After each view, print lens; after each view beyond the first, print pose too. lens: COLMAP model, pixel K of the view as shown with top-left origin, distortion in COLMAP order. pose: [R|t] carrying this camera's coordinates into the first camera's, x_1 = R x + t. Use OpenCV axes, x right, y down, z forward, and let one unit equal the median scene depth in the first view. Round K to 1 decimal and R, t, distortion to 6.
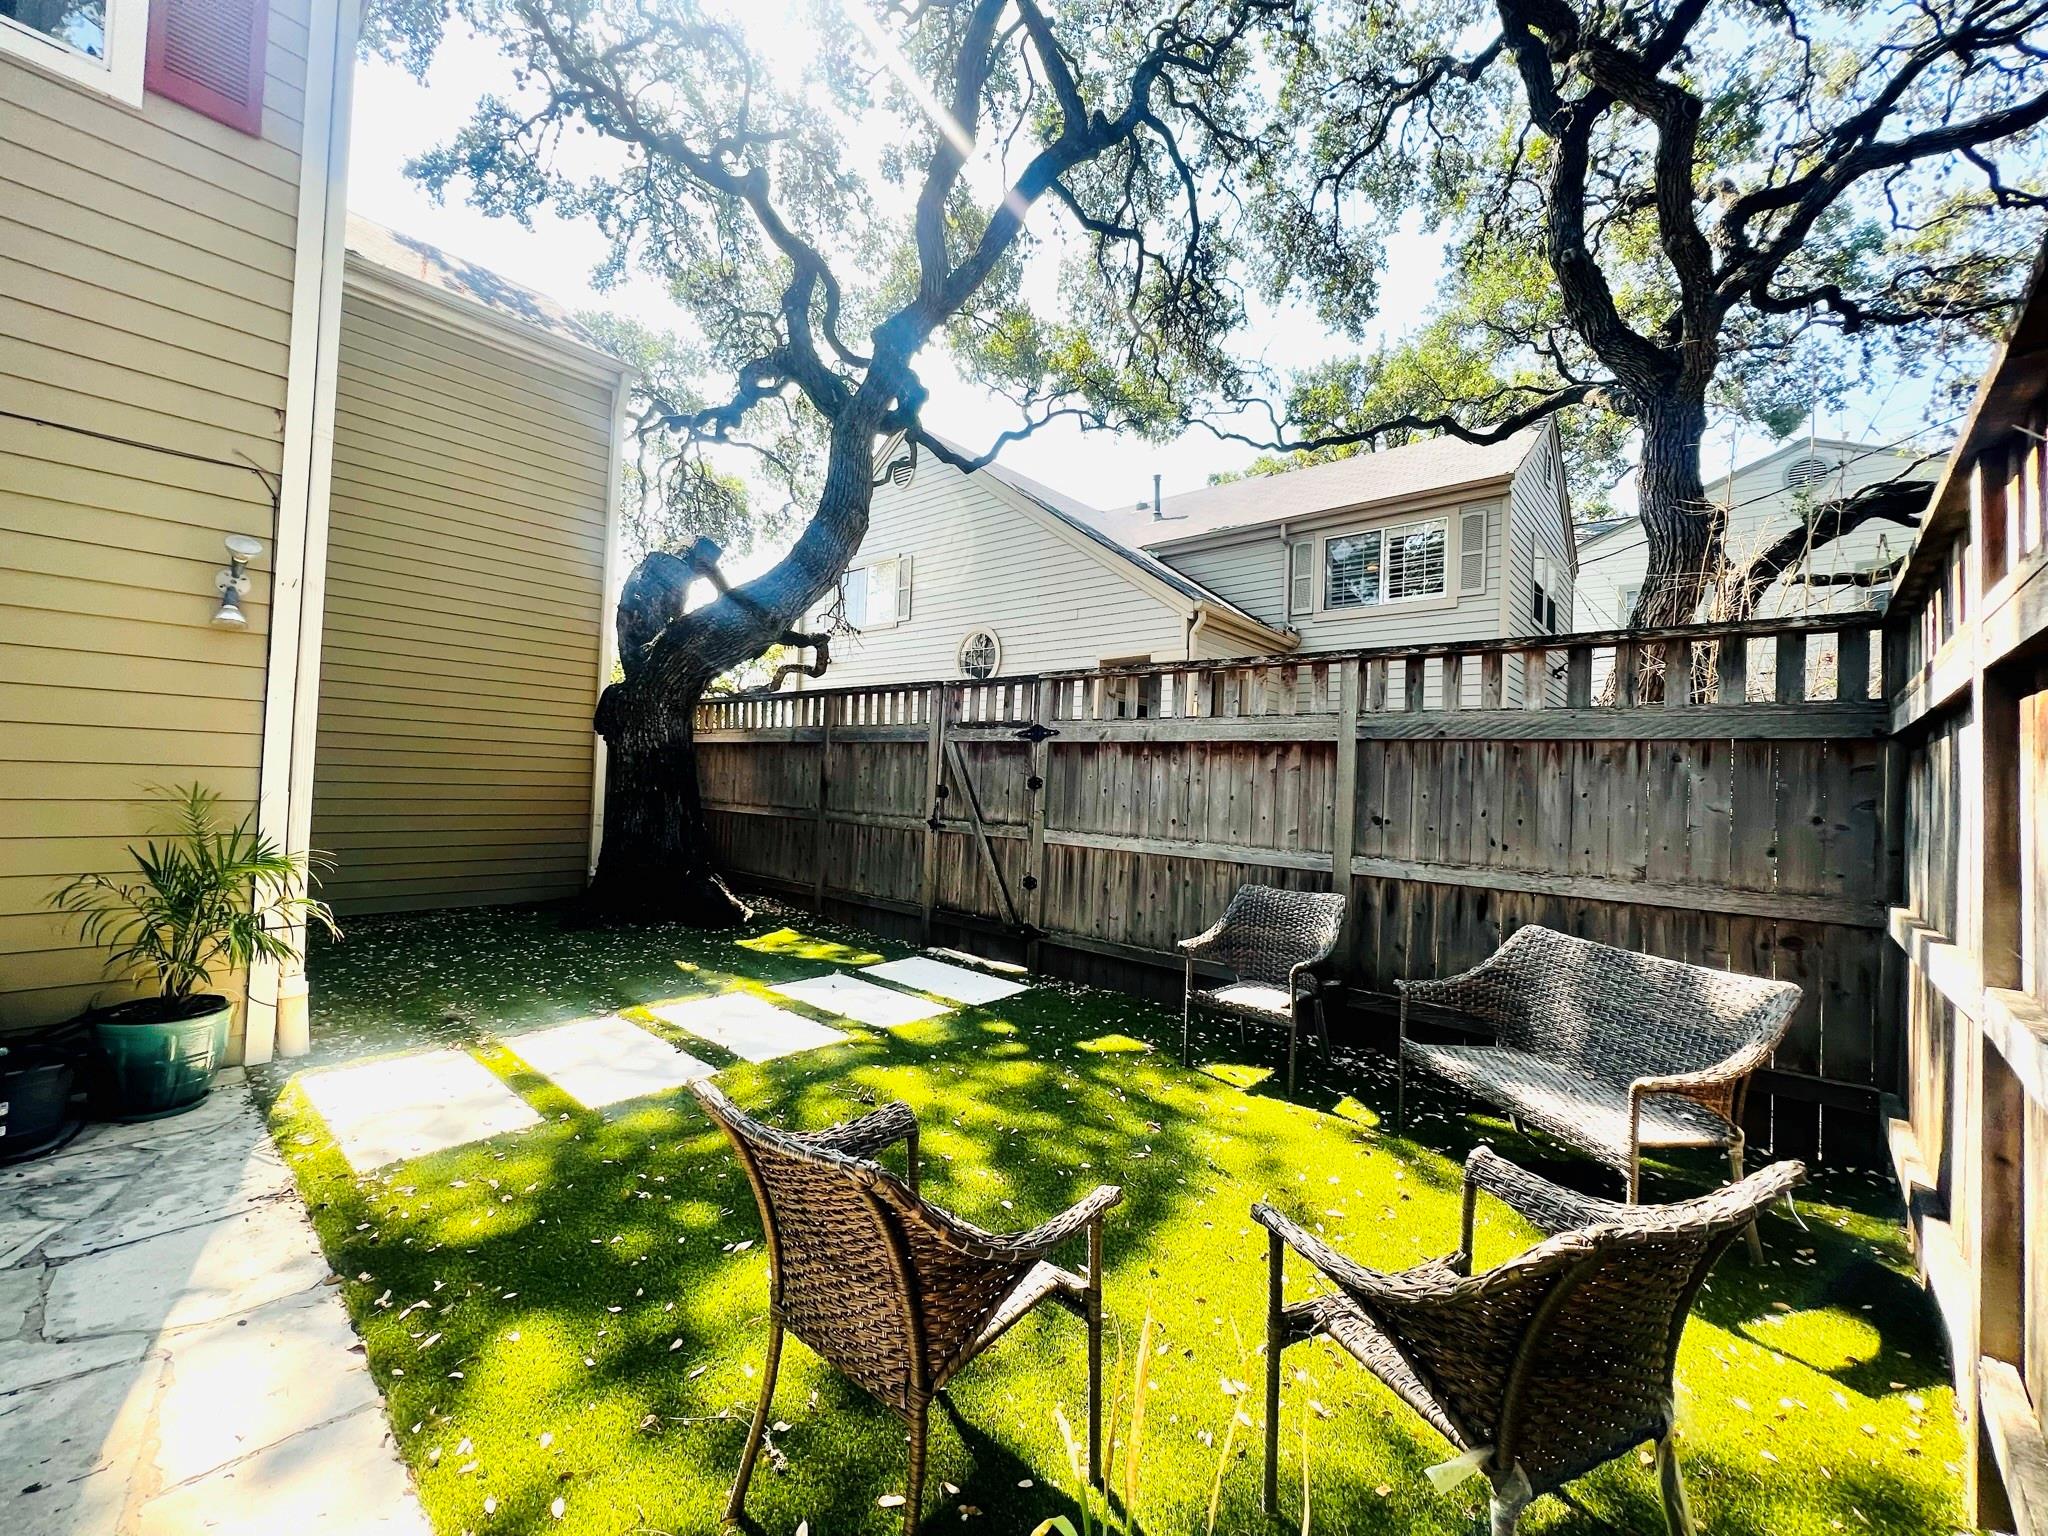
lens RADIAL K [[821.5, 0, 1025.1], [0, 821.5, 758.8], [0, 0, 1]] dist [-0.003932, -0.000061]
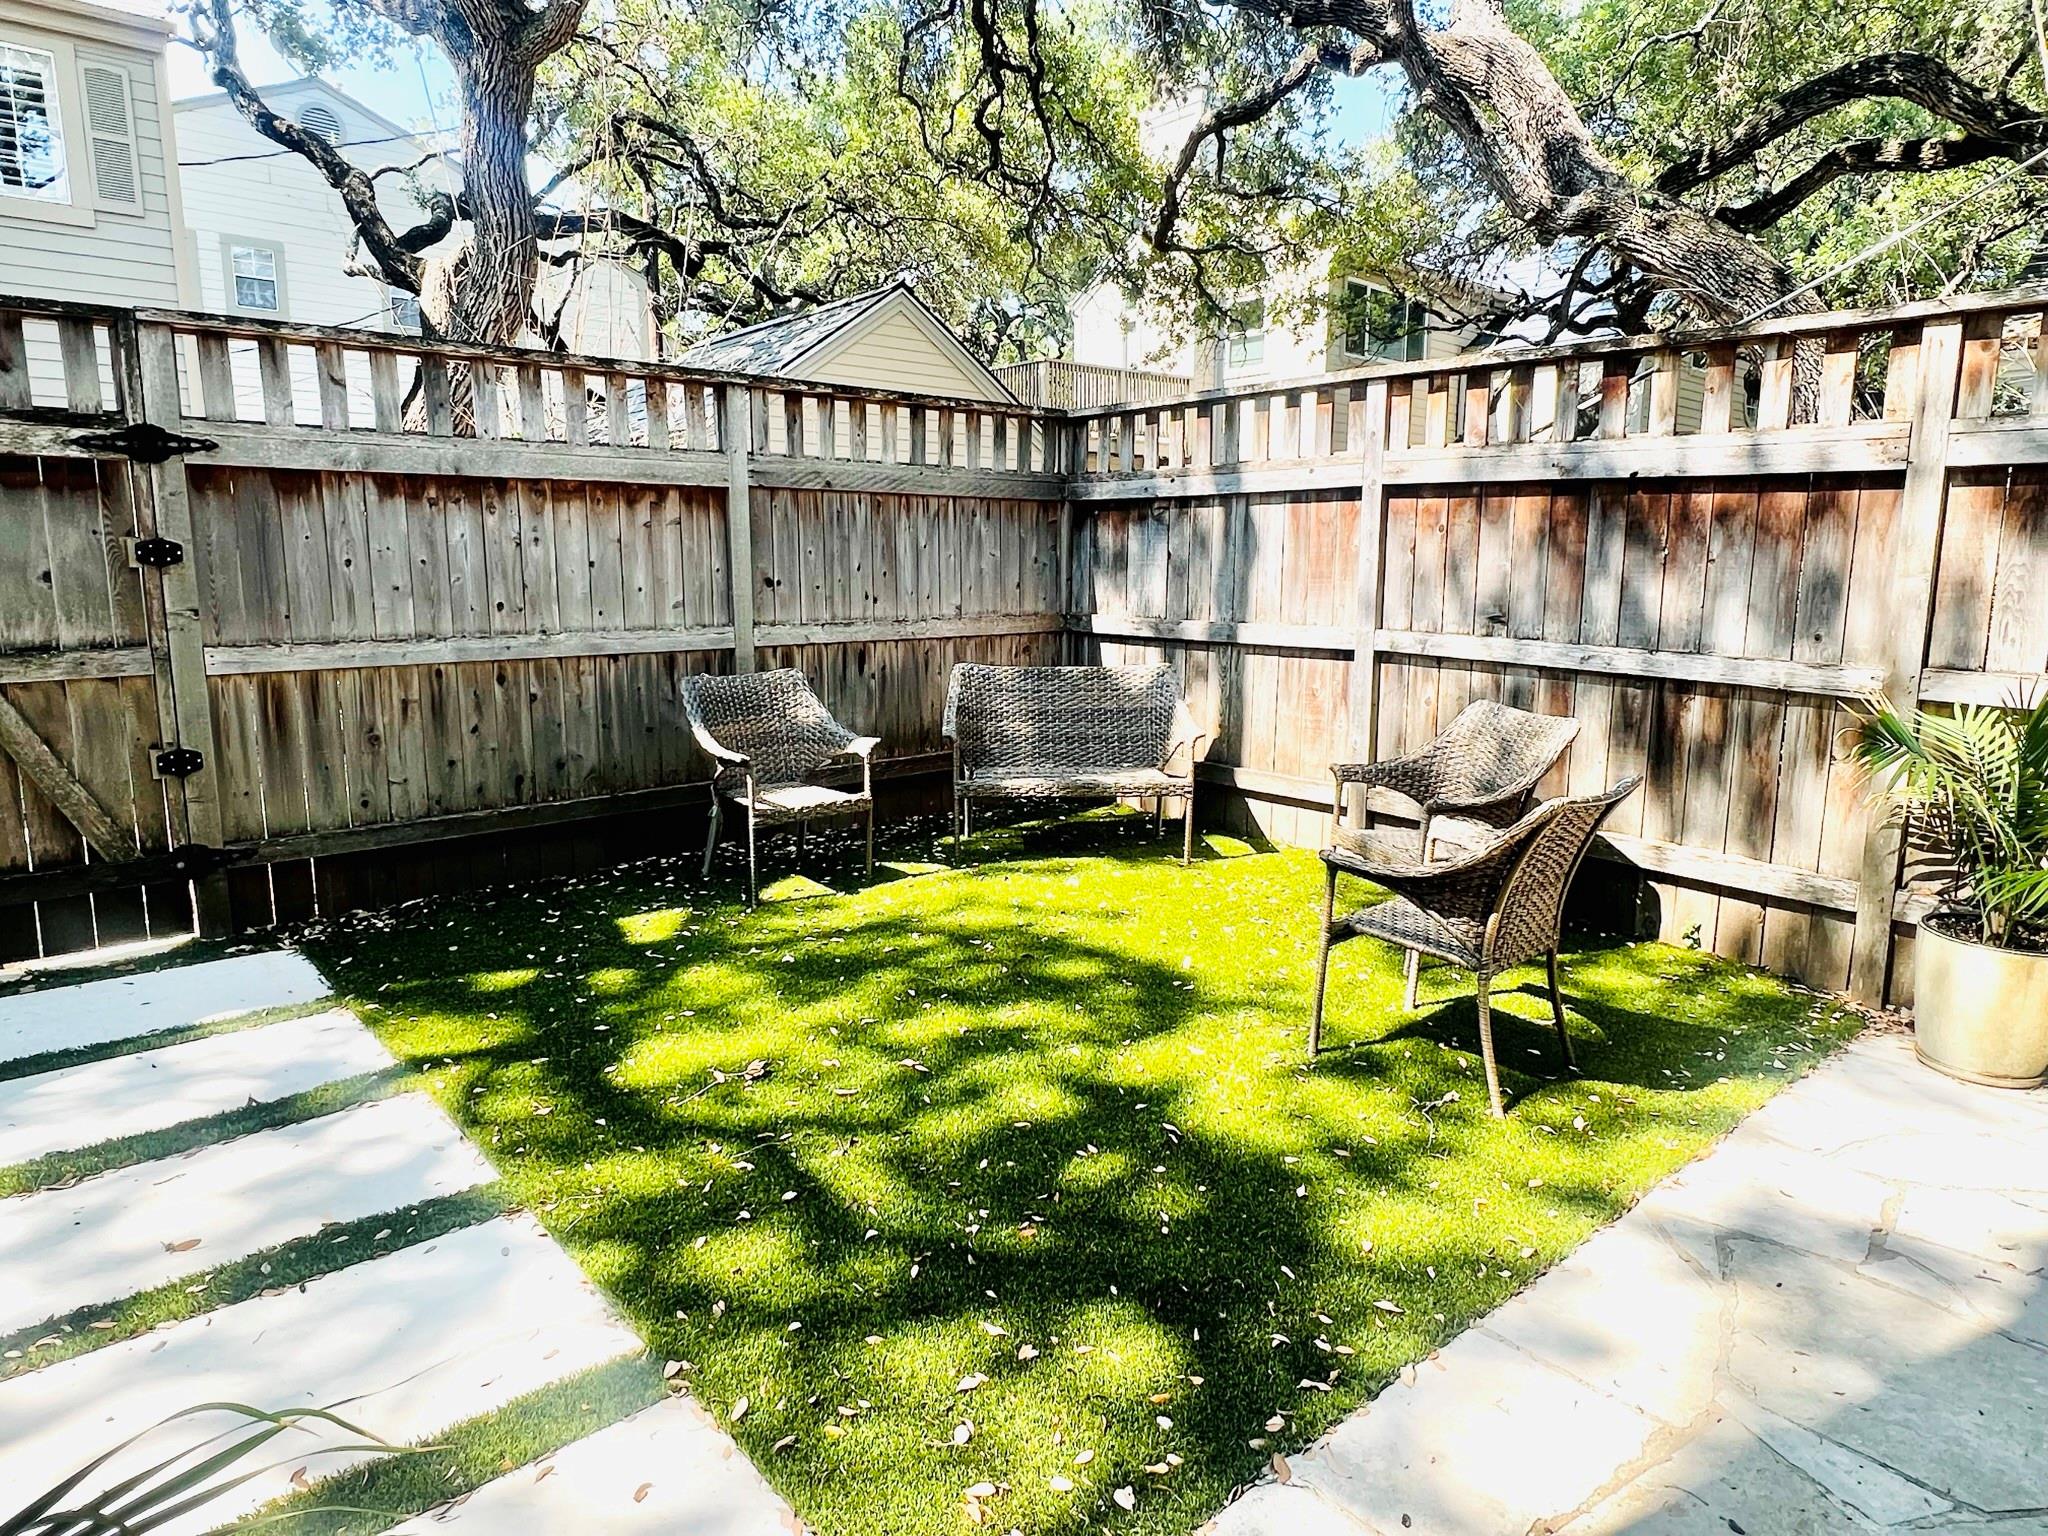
lens RADIAL K [[1189.5, 0, 1024.0], [0, 1189.5, 768.0], [0, 0, 1]] dist [-0.007017, -0.001585]
pose [[0.133922, -0.210474, 0.968383, -0.847058], [-0.024425, 0.976188, 0.215548, -0.011661], [-0.990691, -0.052520, 0.125592, 0.590645]]
